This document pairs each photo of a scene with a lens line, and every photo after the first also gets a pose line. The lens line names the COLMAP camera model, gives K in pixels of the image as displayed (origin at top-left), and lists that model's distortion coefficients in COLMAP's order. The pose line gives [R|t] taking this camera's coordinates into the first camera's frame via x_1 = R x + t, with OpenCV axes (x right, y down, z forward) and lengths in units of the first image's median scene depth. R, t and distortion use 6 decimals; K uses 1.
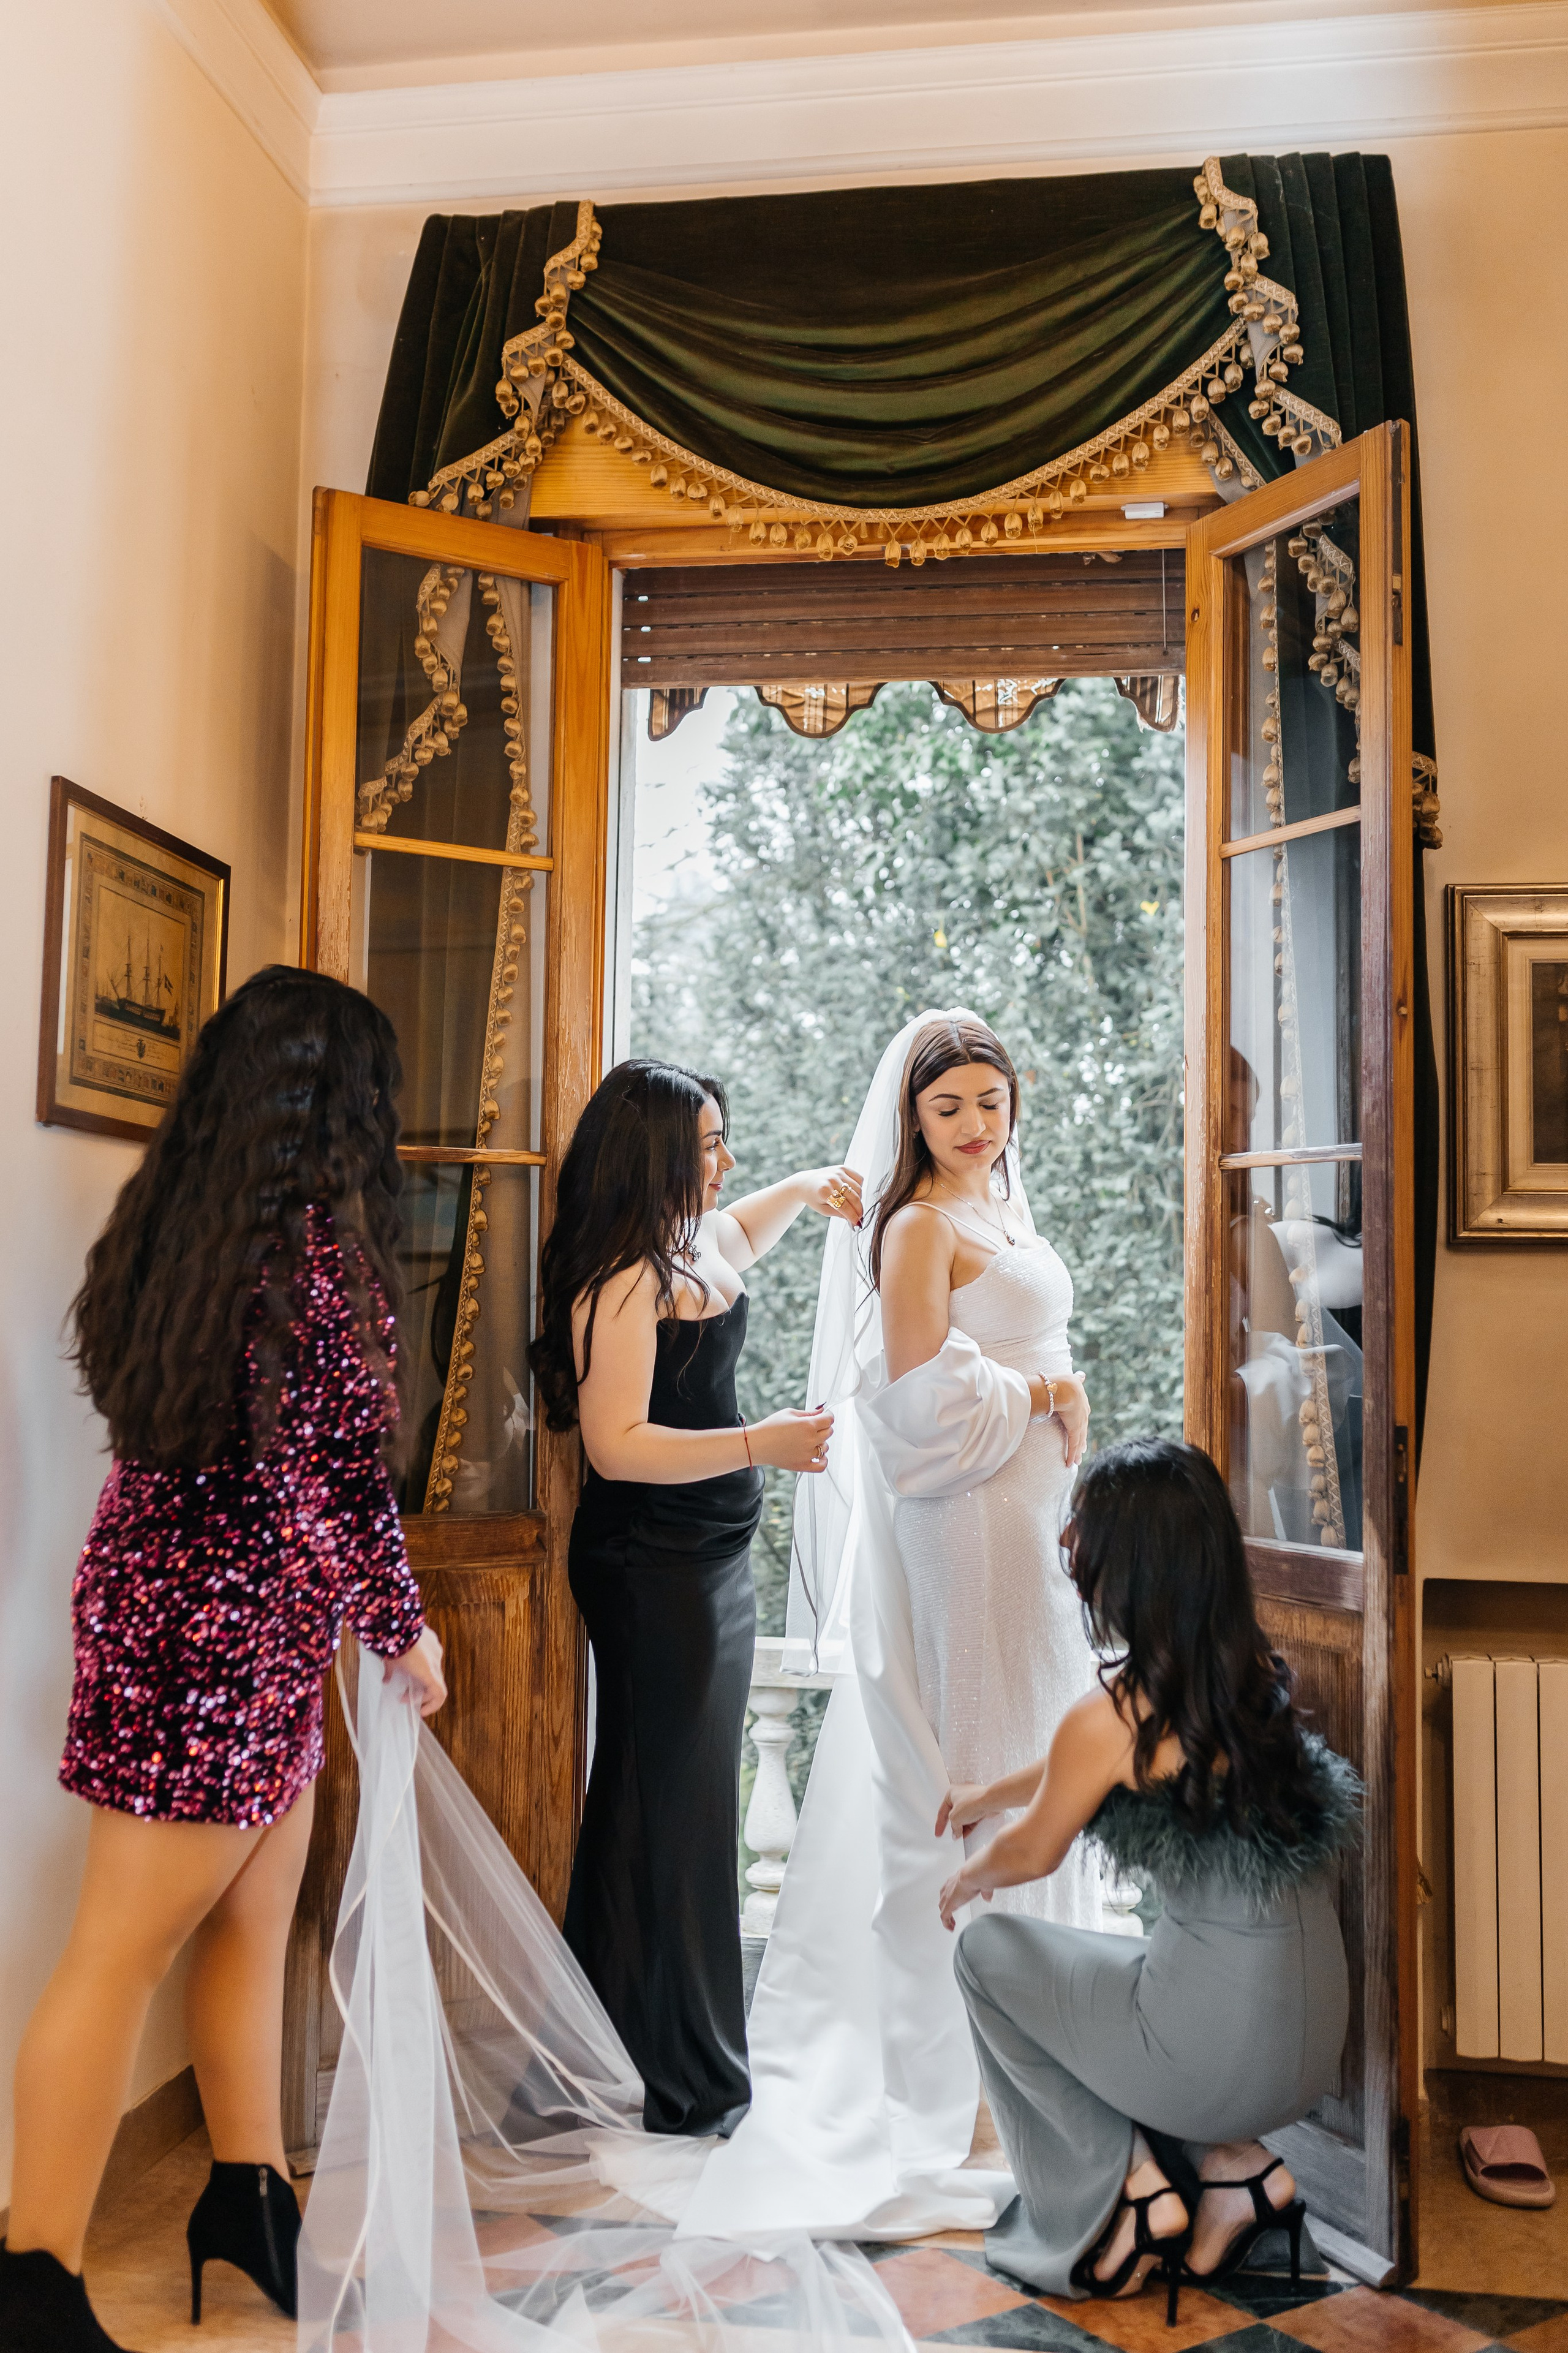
lens RADIAL K [[2442.1, 0, 777.3], [0, 2442.1, 1150.8], [0, 0, 1]] dist [0.001530, 0.004671]
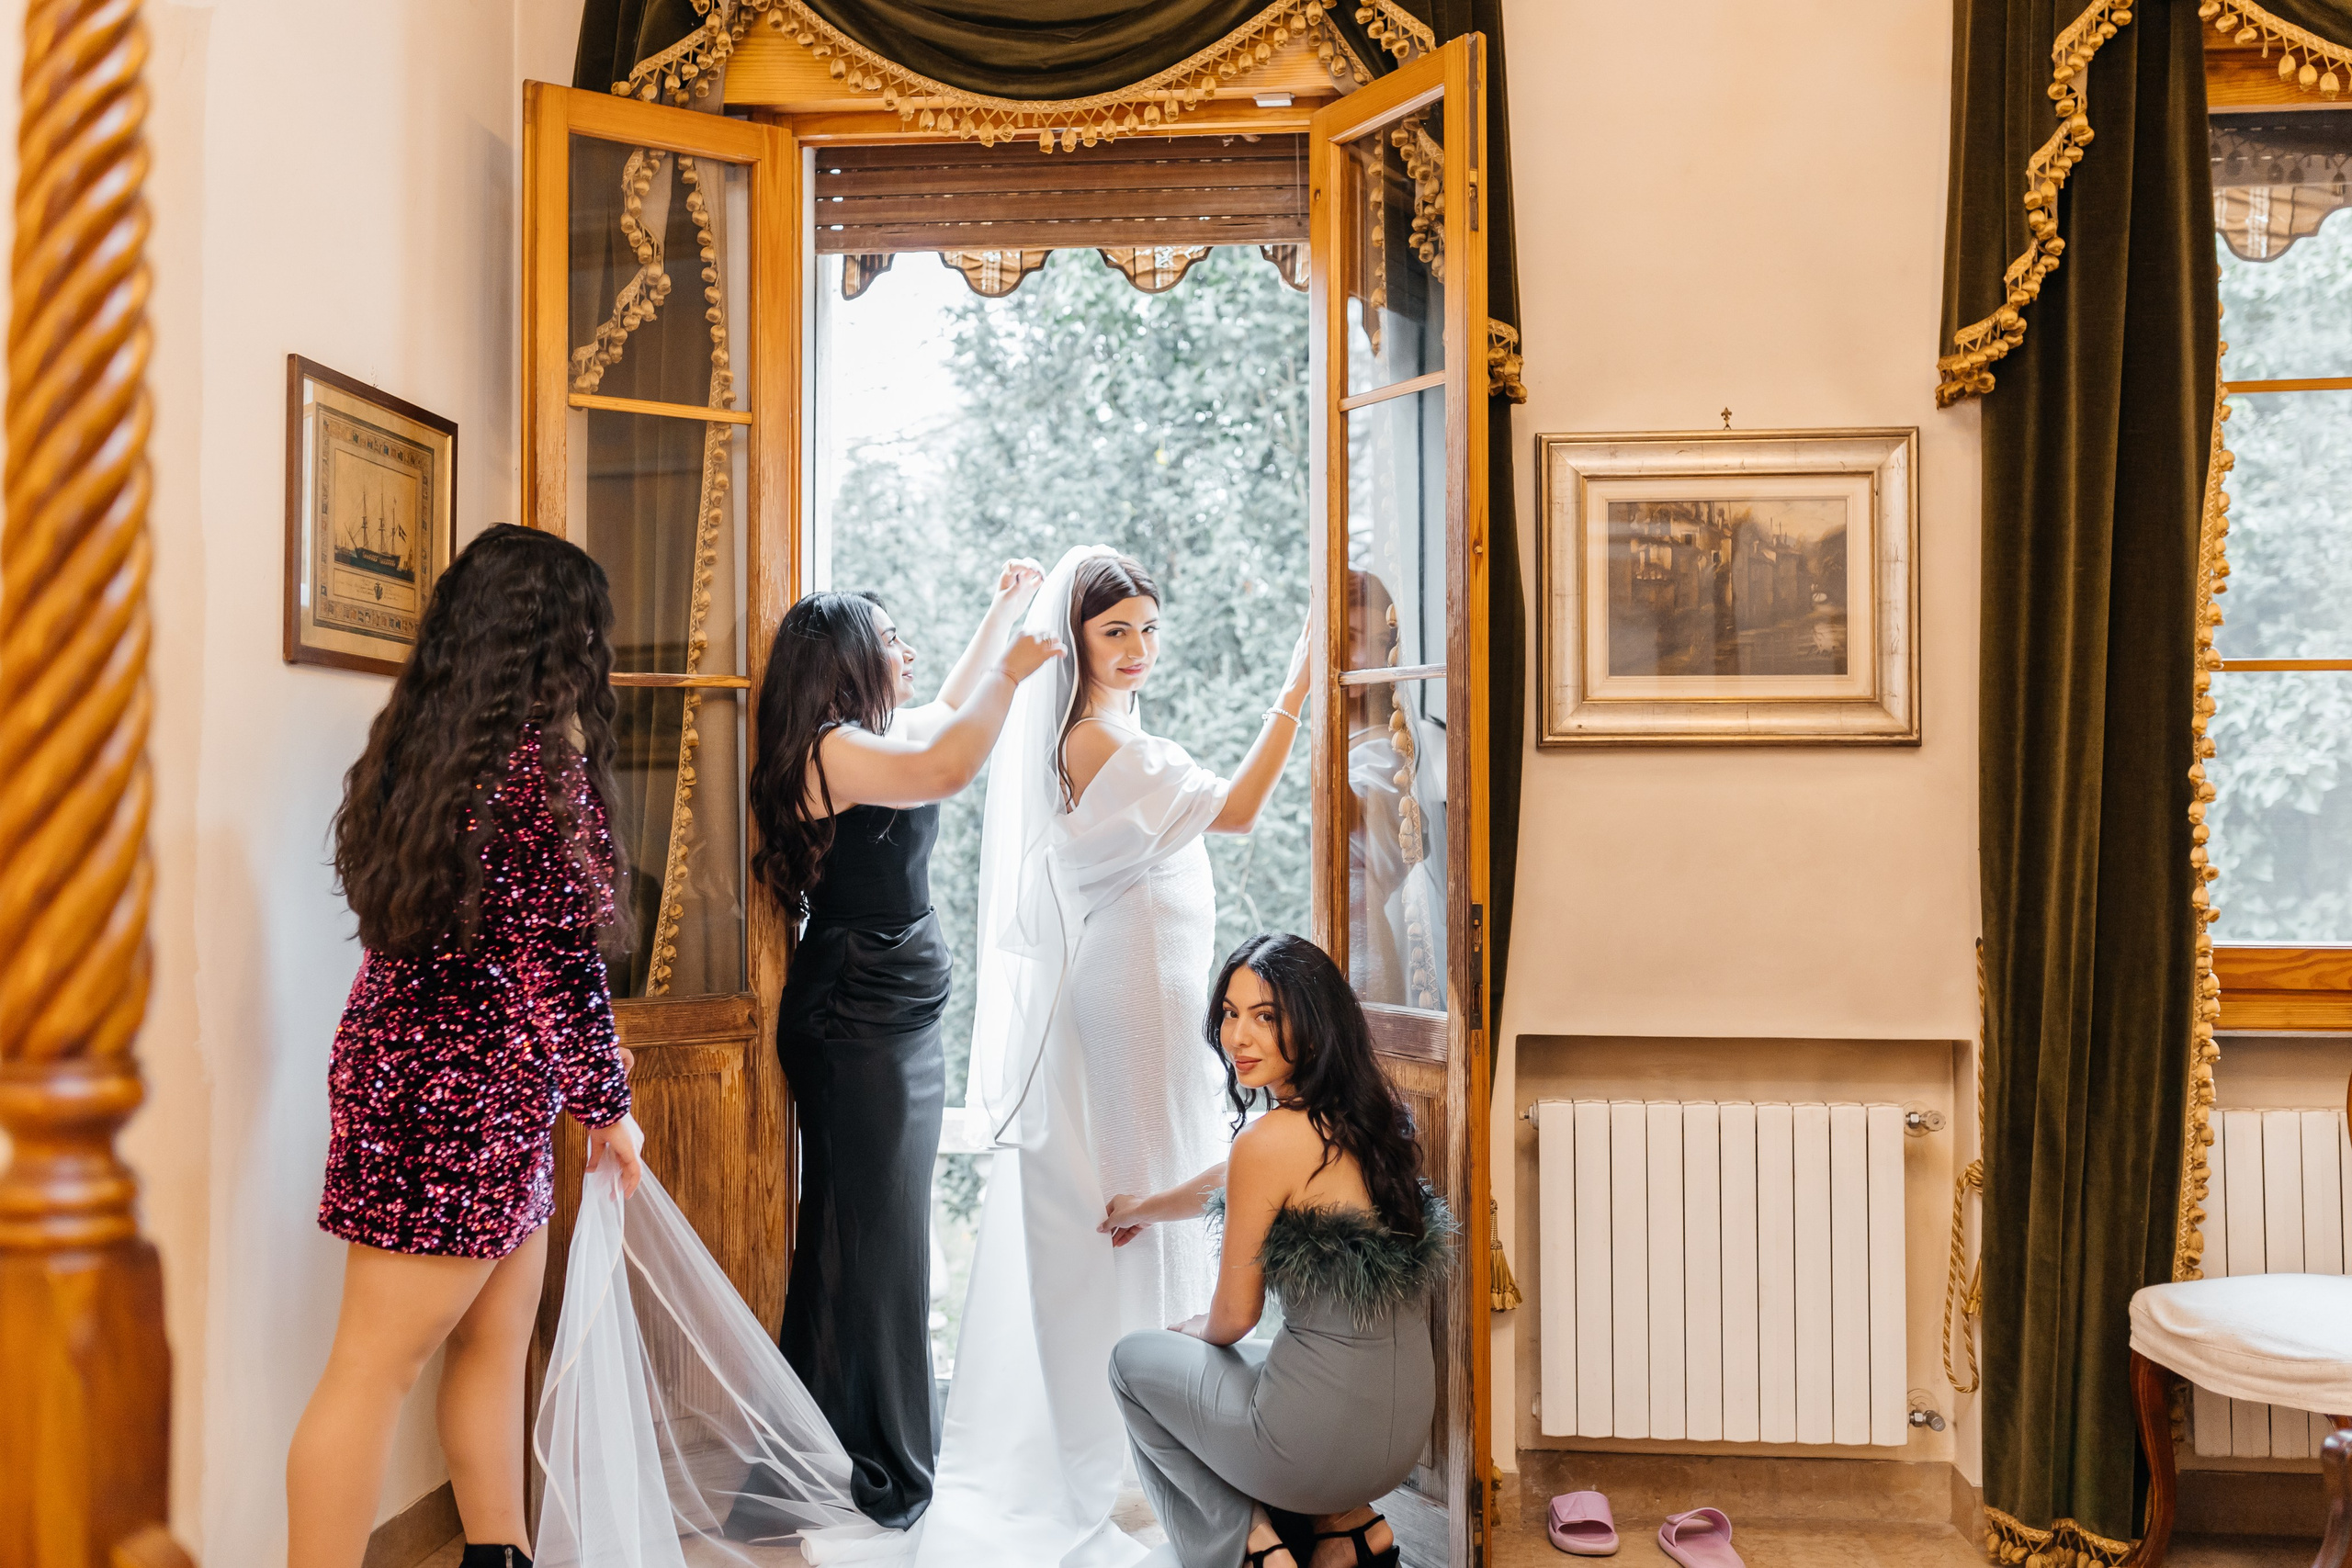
lens RADIAL K [[2363.4, 0, 1175.3], [0, 2363.4, 778.1], [0, 0, 1]] dist [-0.001942, 0.014889]
pose [[0.998210, -0.015194, 0.057836, 0.038496], [0.012070, 0.998469, 0.053979, -0.009329], [-0.058567, -0.053184, 0.996866, -0.103787]]
